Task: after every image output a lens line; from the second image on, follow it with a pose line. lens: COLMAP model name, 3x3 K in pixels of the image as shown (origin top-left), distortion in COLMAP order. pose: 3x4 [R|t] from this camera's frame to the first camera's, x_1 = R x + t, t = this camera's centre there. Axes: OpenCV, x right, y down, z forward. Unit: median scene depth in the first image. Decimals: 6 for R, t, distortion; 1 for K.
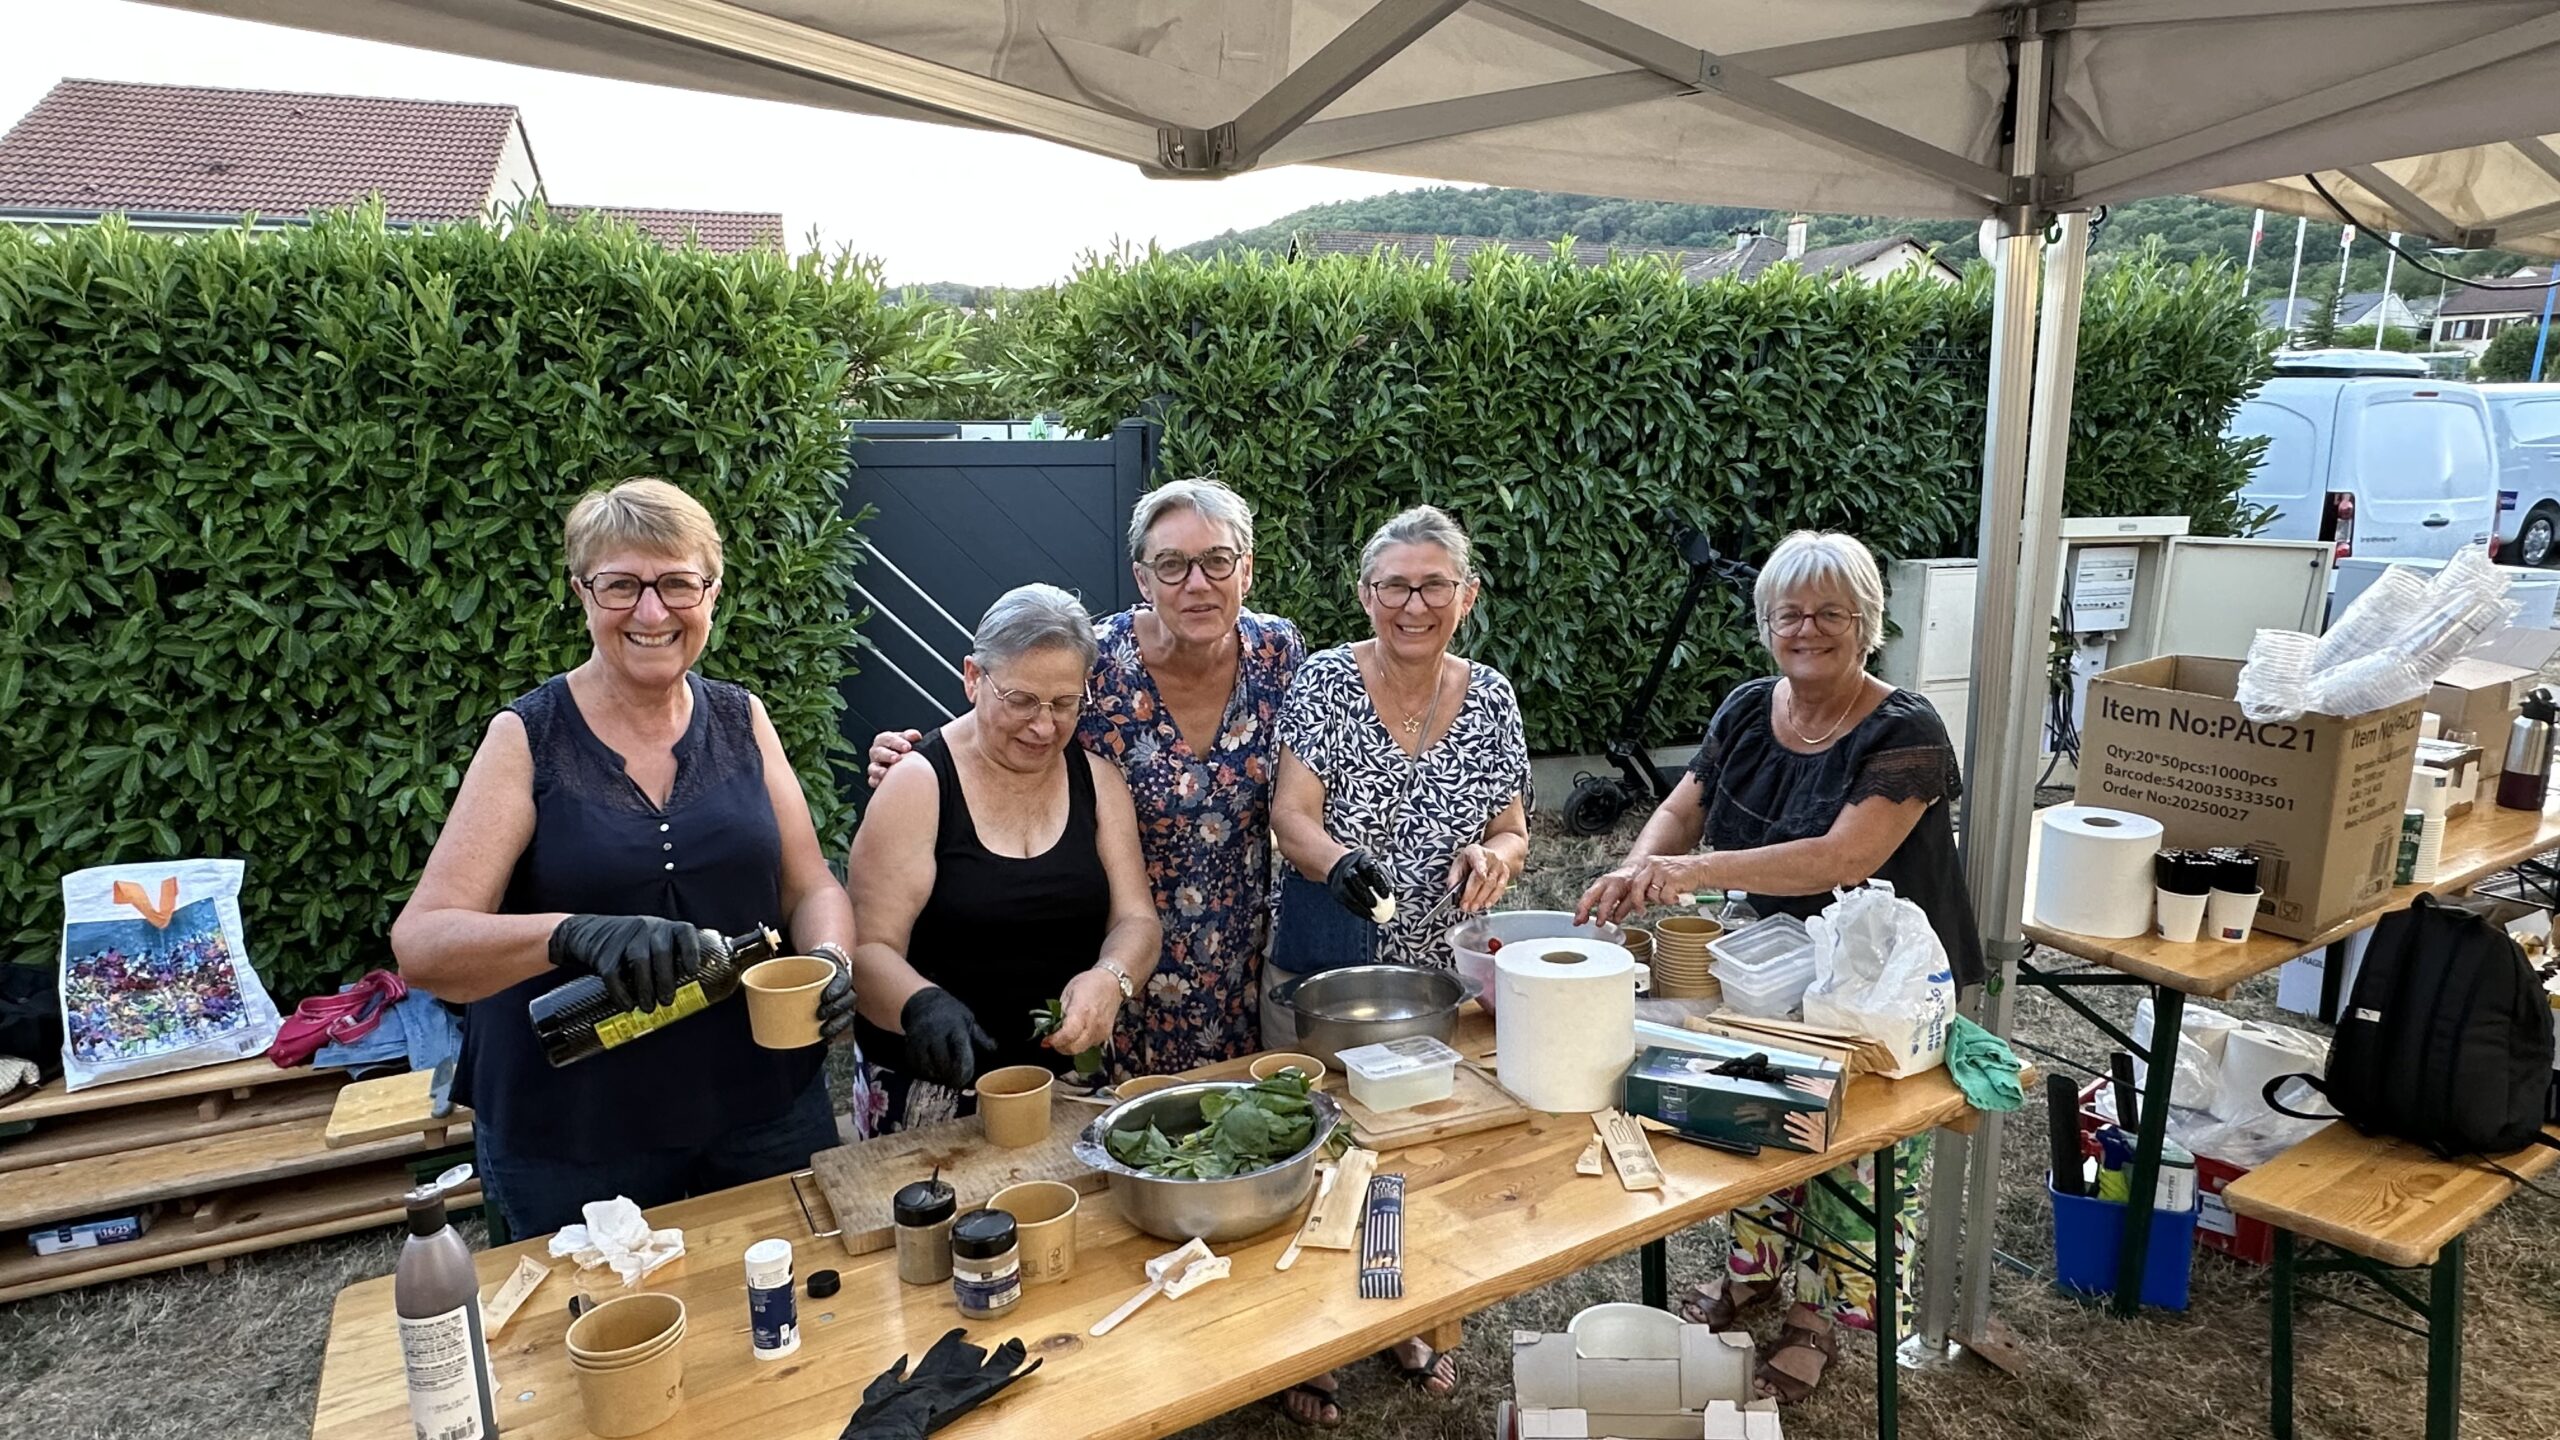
lens RADIAL K [[1390.1, 0, 1289.8], [0, 1390.1, 720.8], [0, 0, 1]] dist [-0.000781, 0.003438]
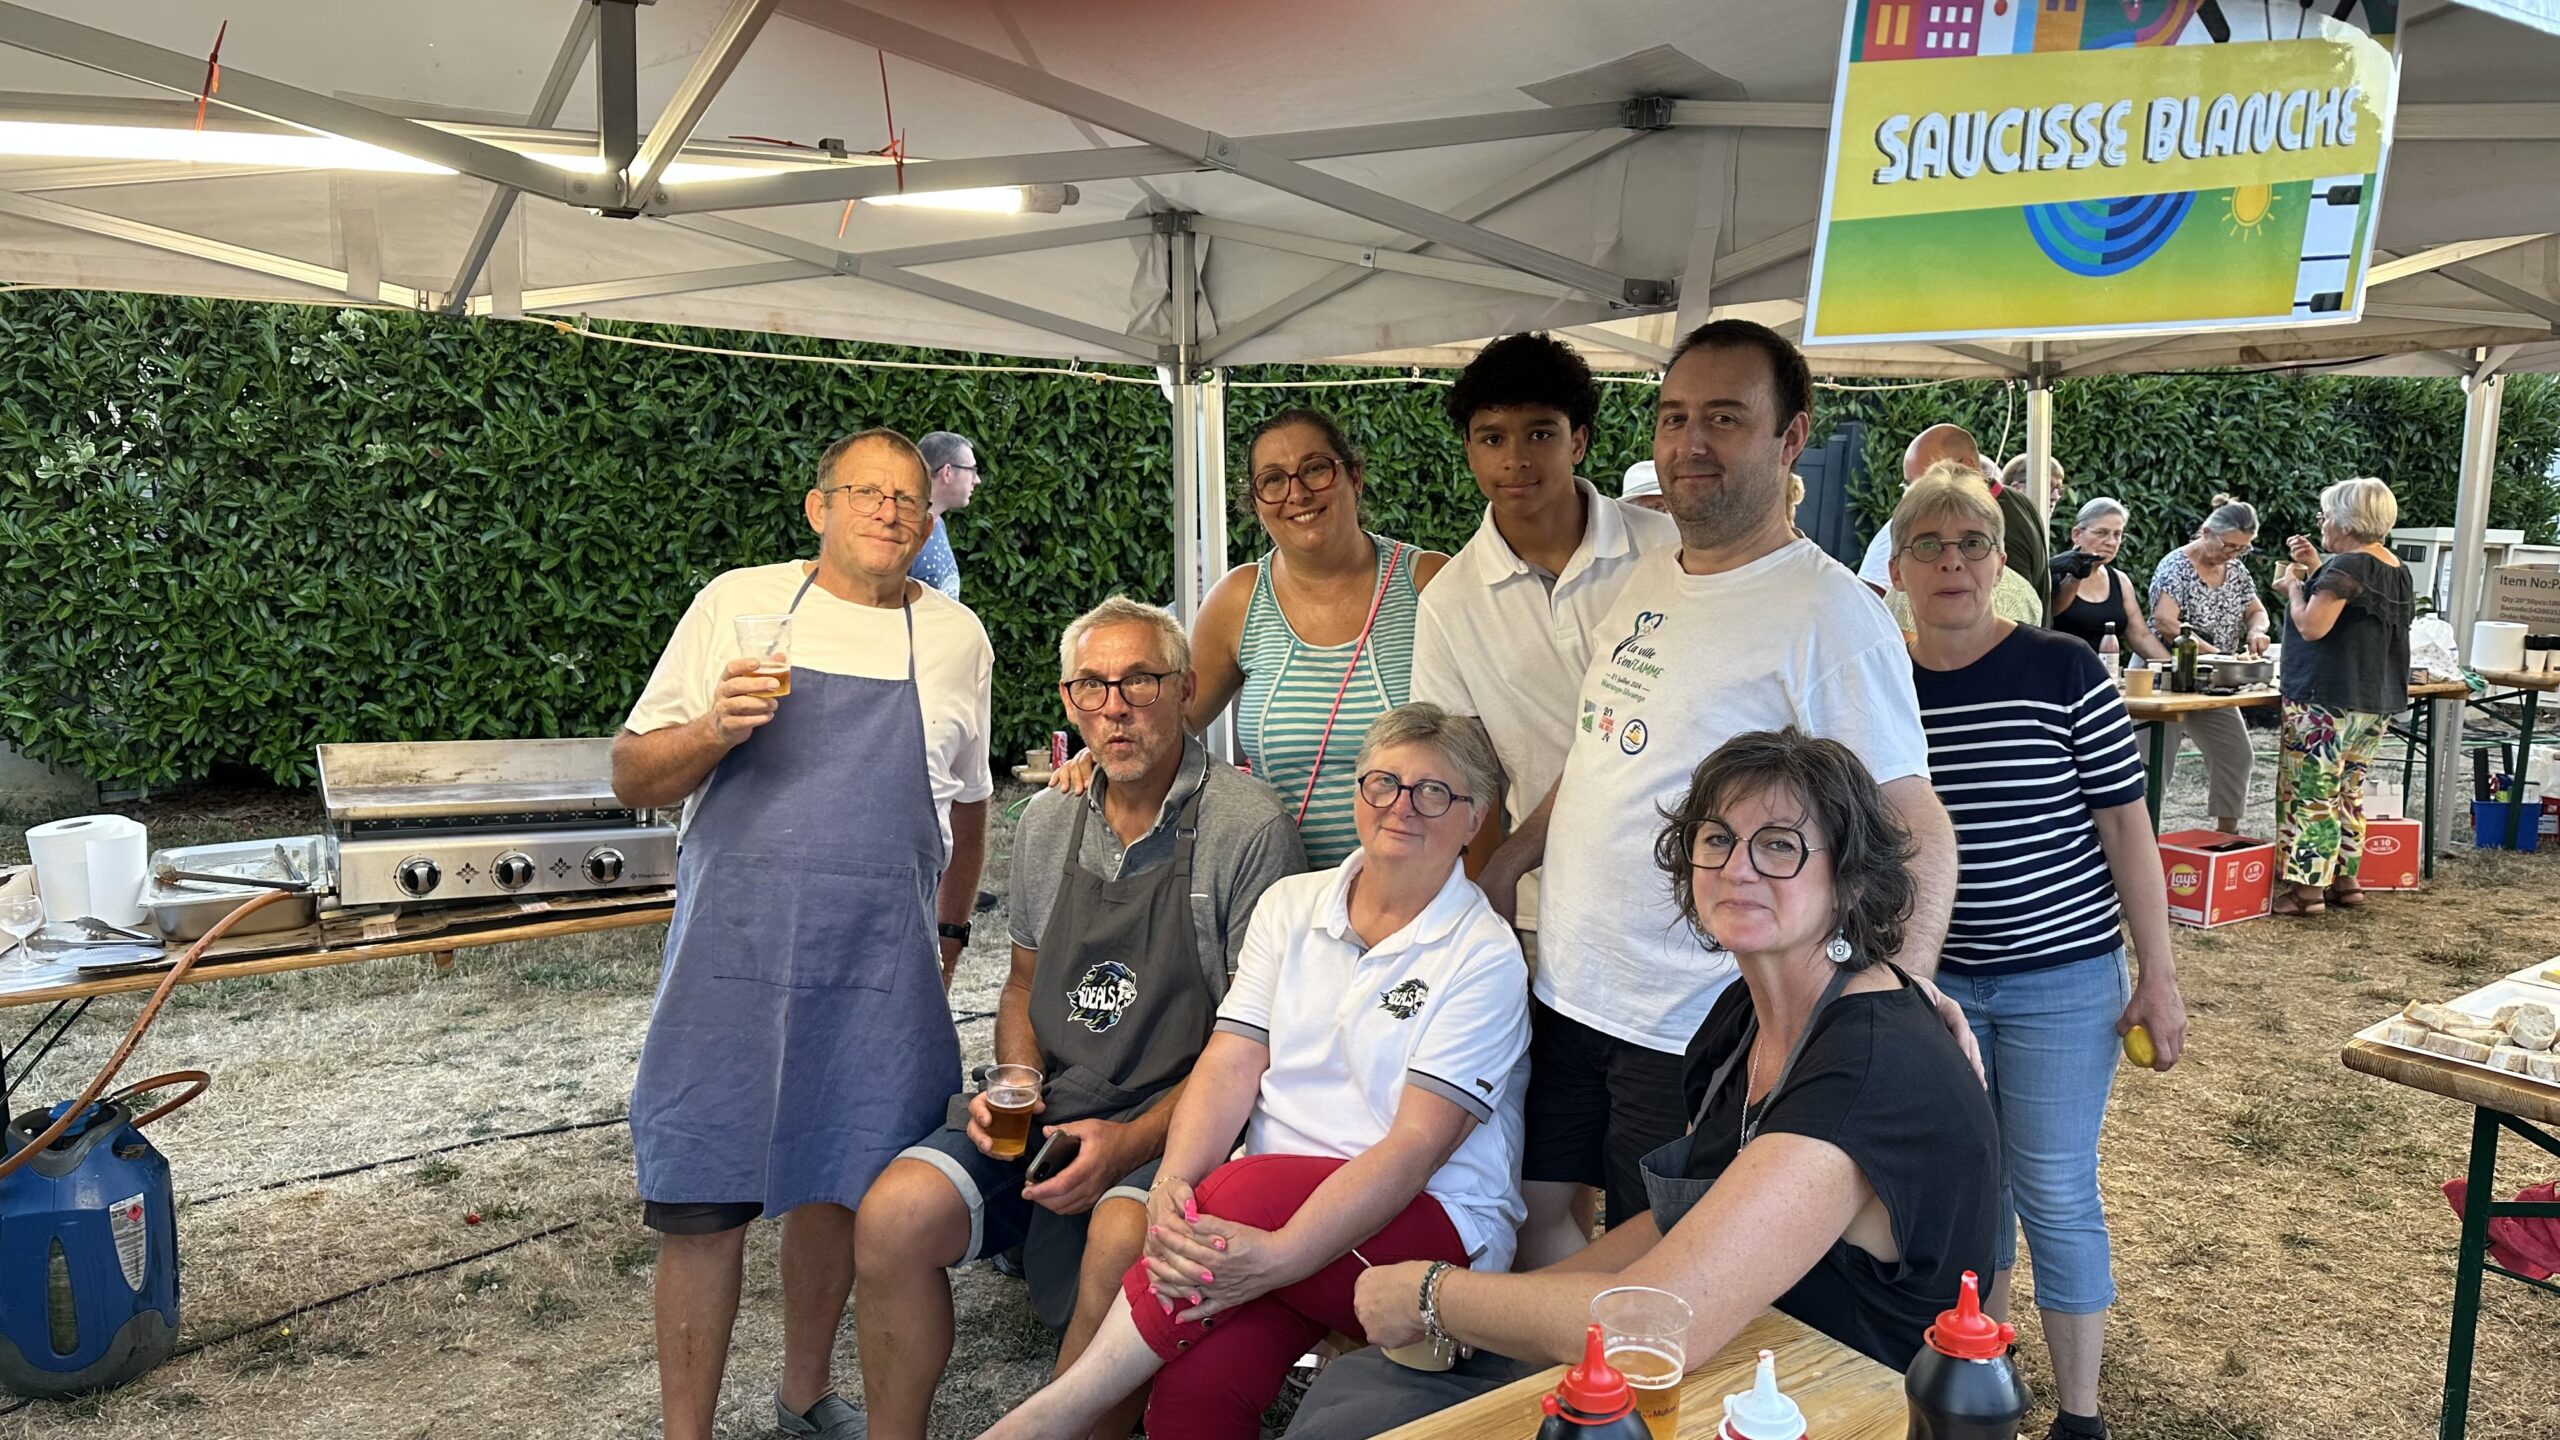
lens RADIAL K [[1837.1, 0, 1276.6], [0, 1837.1, 728.8], [0, 0, 1]] dist [0.012615, -0.023769]
pose [[0.999281, 0.036206, -0.011272, -0.626705], [-0.036752, 0.997933, -0.052722, 0.212027], [0.009339, 0.053098, 0.998546, -0.917454]]
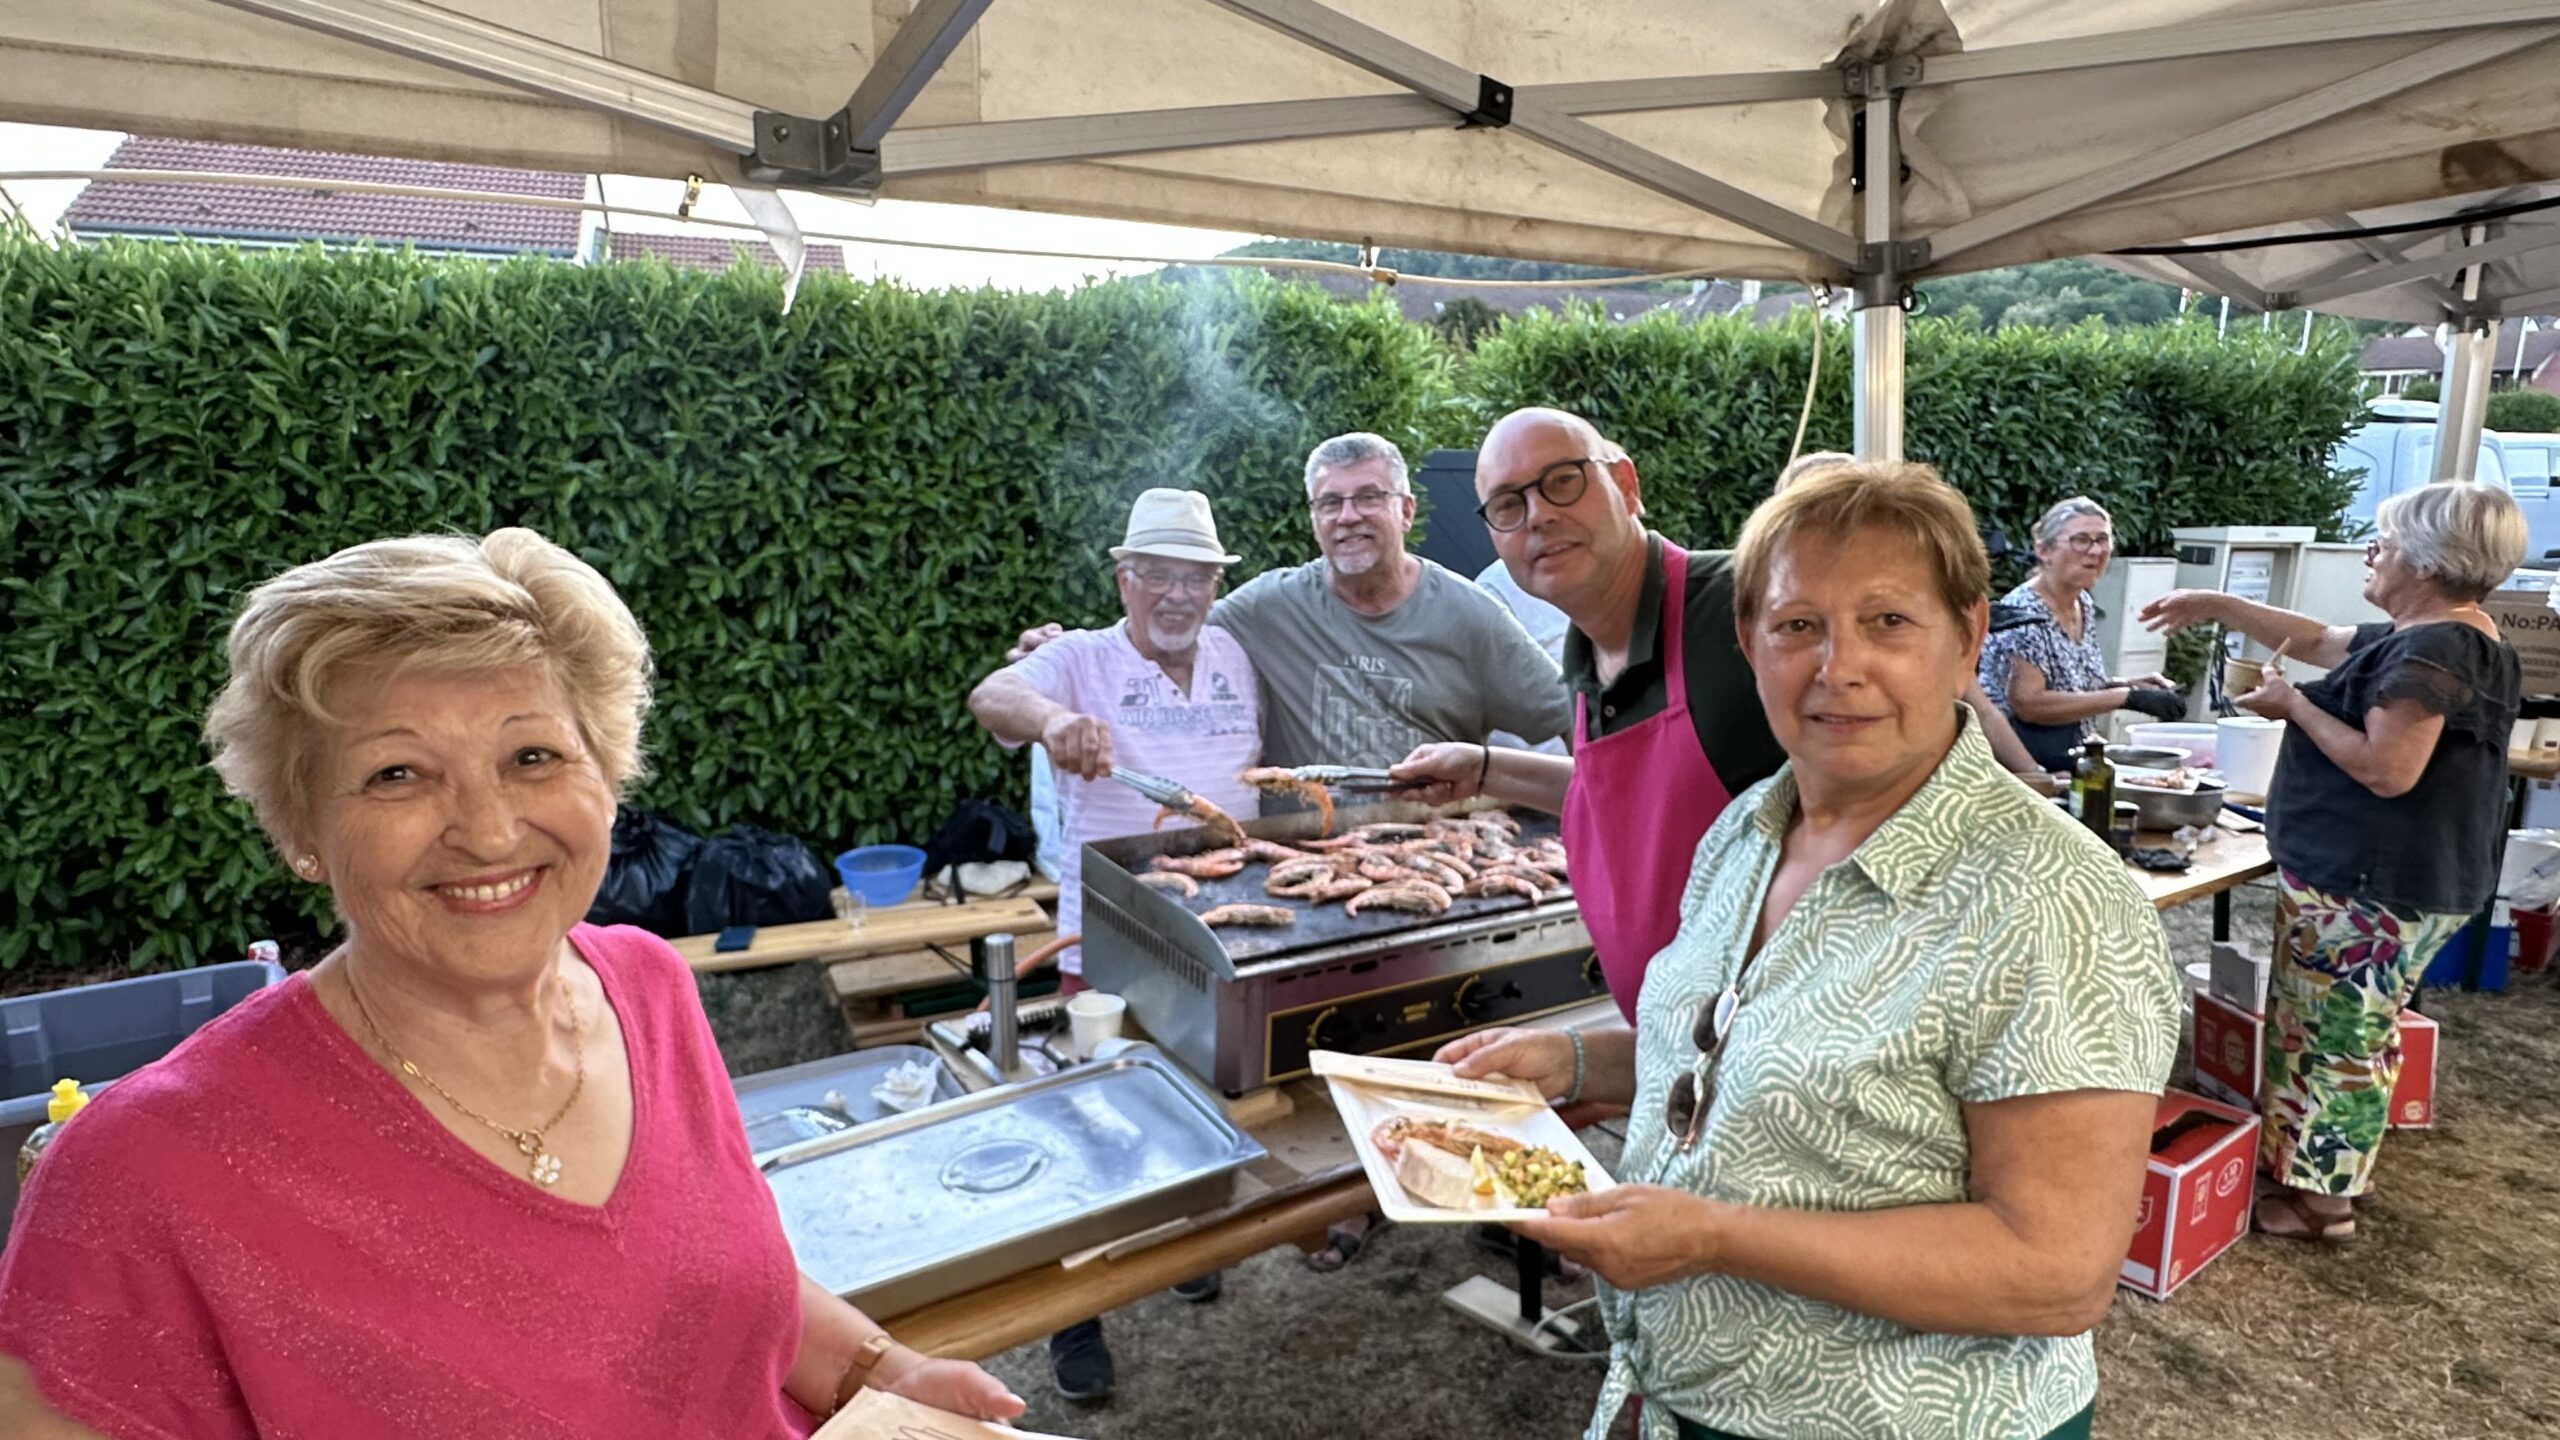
lens RADIAL K [[1390.1, 0, 1270.7], [0, 1390.1, 714.7], [0, 0, 1]] dist [-0.000781, 0.003438]
pose [[0.999235, 0.009669, 0.037894, -0.395594], [-0.008675, 0.999616, -0.026324, 0.073706], [-0.038134, 0.025975, 0.998935, -0.261702]]
